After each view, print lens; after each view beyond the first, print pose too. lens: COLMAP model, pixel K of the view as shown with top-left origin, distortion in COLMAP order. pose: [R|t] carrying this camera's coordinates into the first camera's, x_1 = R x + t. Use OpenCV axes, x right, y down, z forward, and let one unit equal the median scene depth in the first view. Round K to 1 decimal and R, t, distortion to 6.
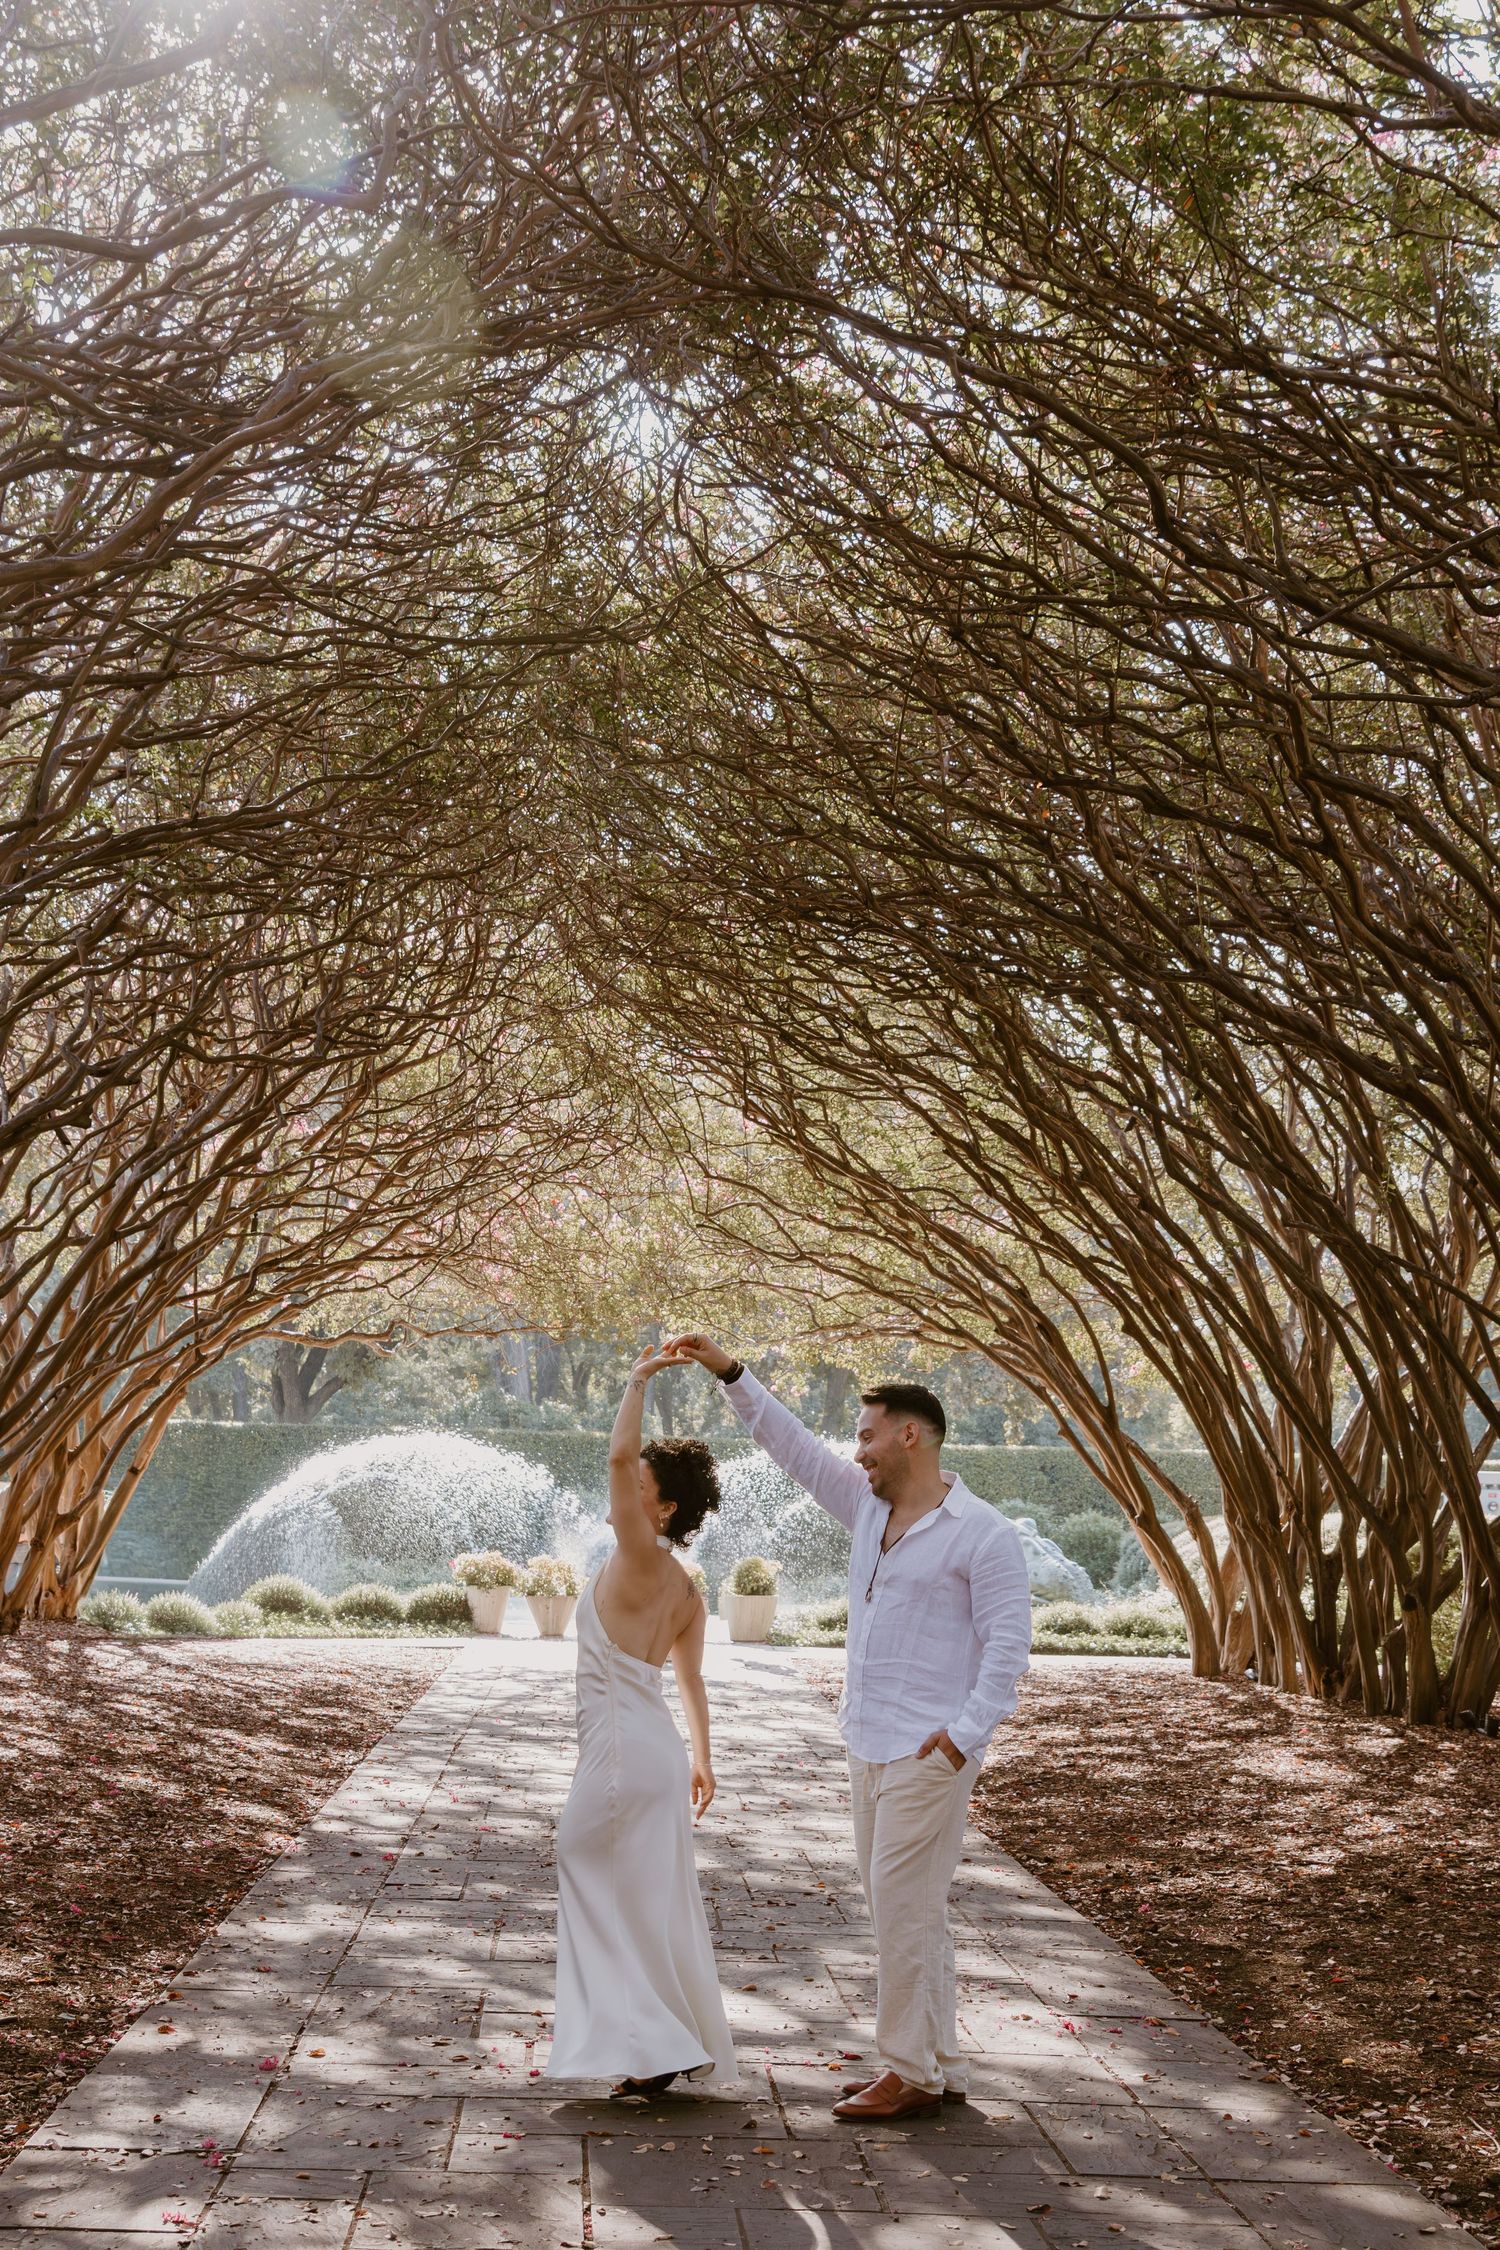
lens RADIAL K [[3223.3, 0, 750.0], [0, 3223.3, 1125.0], [0, 0, 1]] dist [-0.023242, 0.016384]
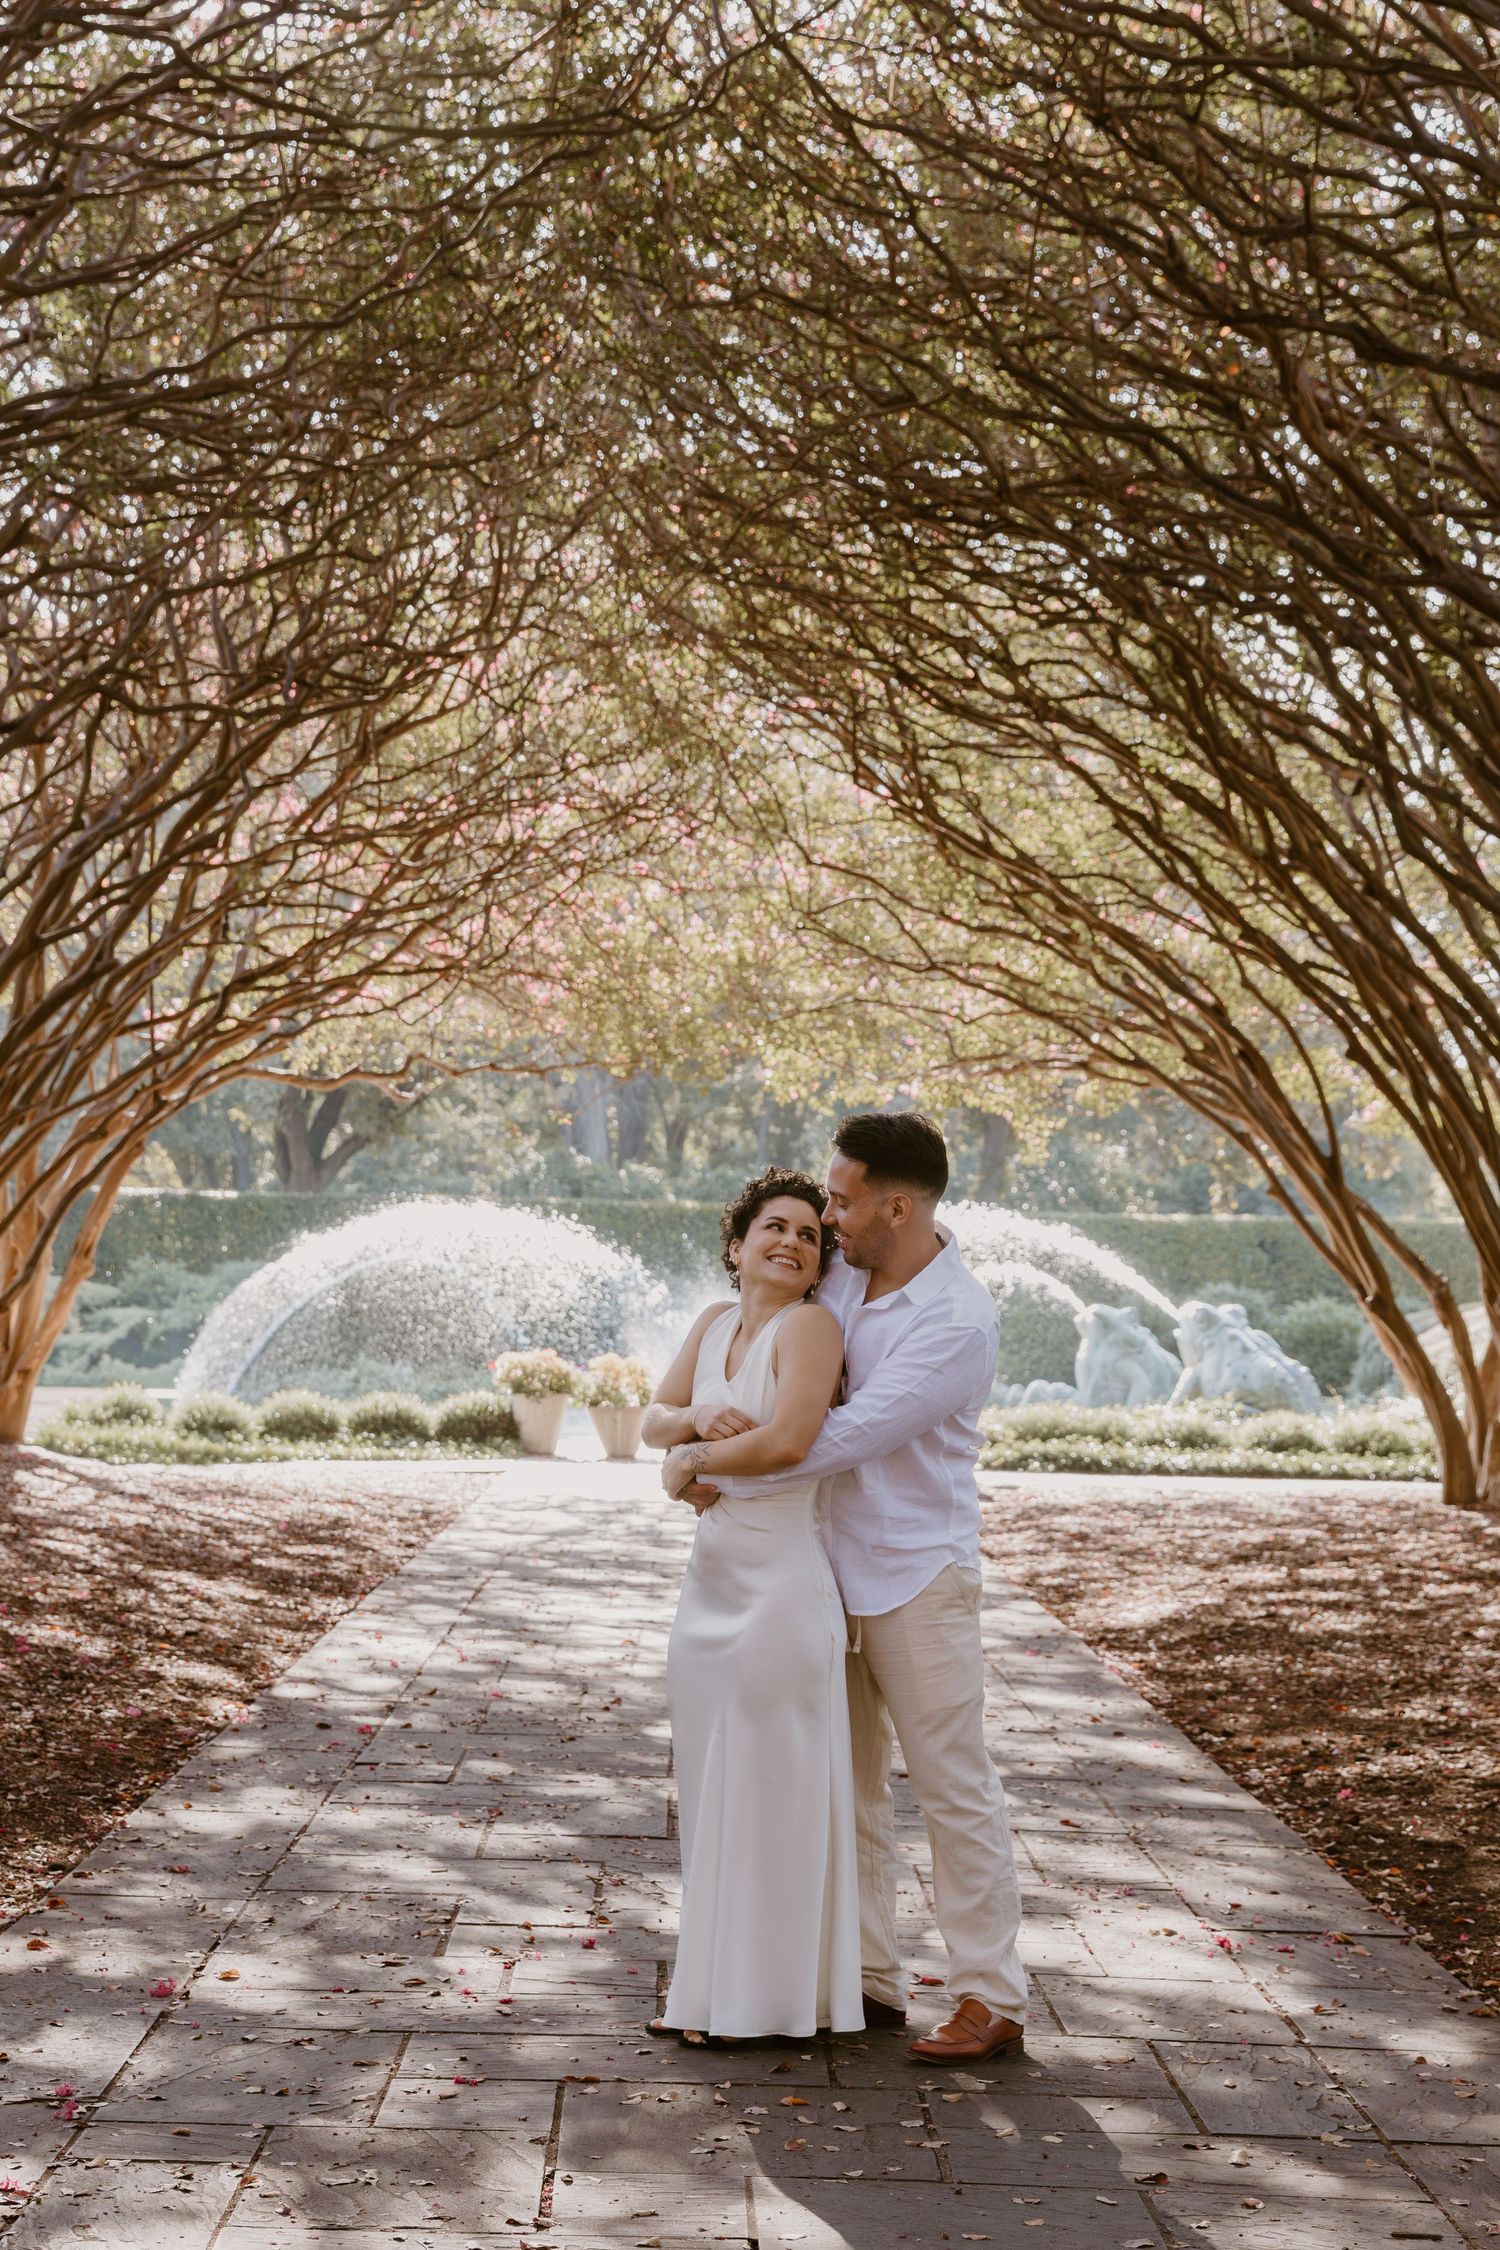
lens RADIAL K [[4069.2, 0, 750.0], [0, 4069.2, 1125.0], [0, 0, 1]] dist [-0.017556, 0.075498]
pose [[0.998953, -0.007143, -0.045184, 0.017411], [0.010361, 0.997394, 0.071402, 0.009371], [0.044556, -0.071796, 0.996424, 0.027426]]
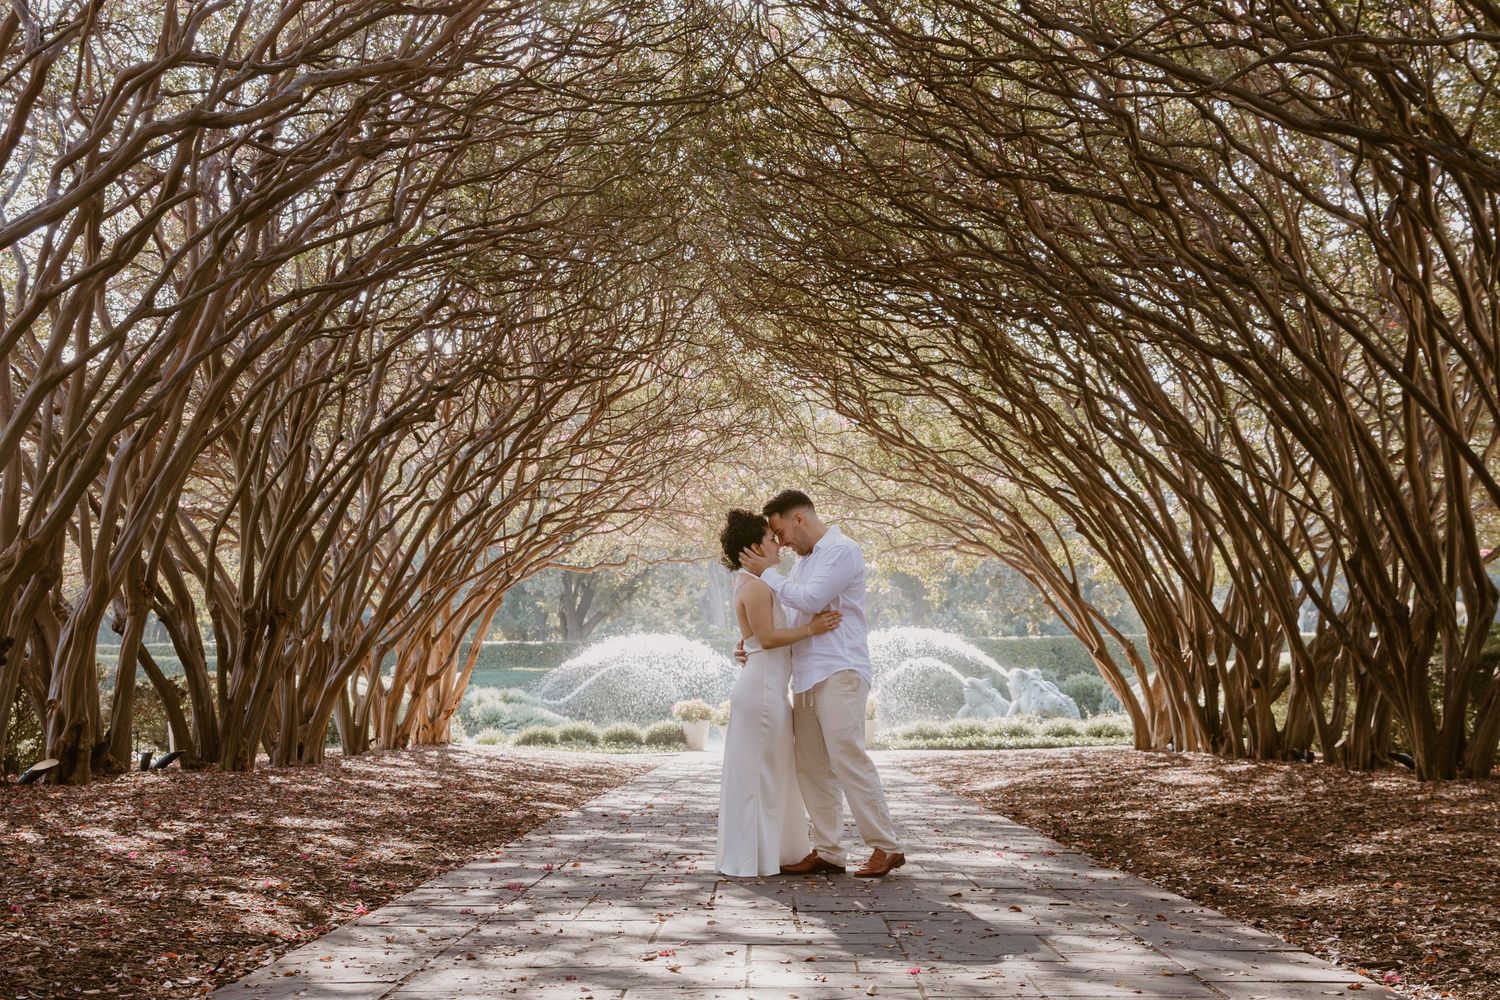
lens RADIAL K [[2261.3, 0, 747.4], [0, 2261.3, 553.5], [0, 0, 1]] dist [-0.011502, -0.009598]
pose [[0.996689, -0.043689, -0.068576, 0.029343], [0.045152, 0.998781, 0.019933, 0.045476], [0.067622, -0.022963, 0.997447, -0.136121]]
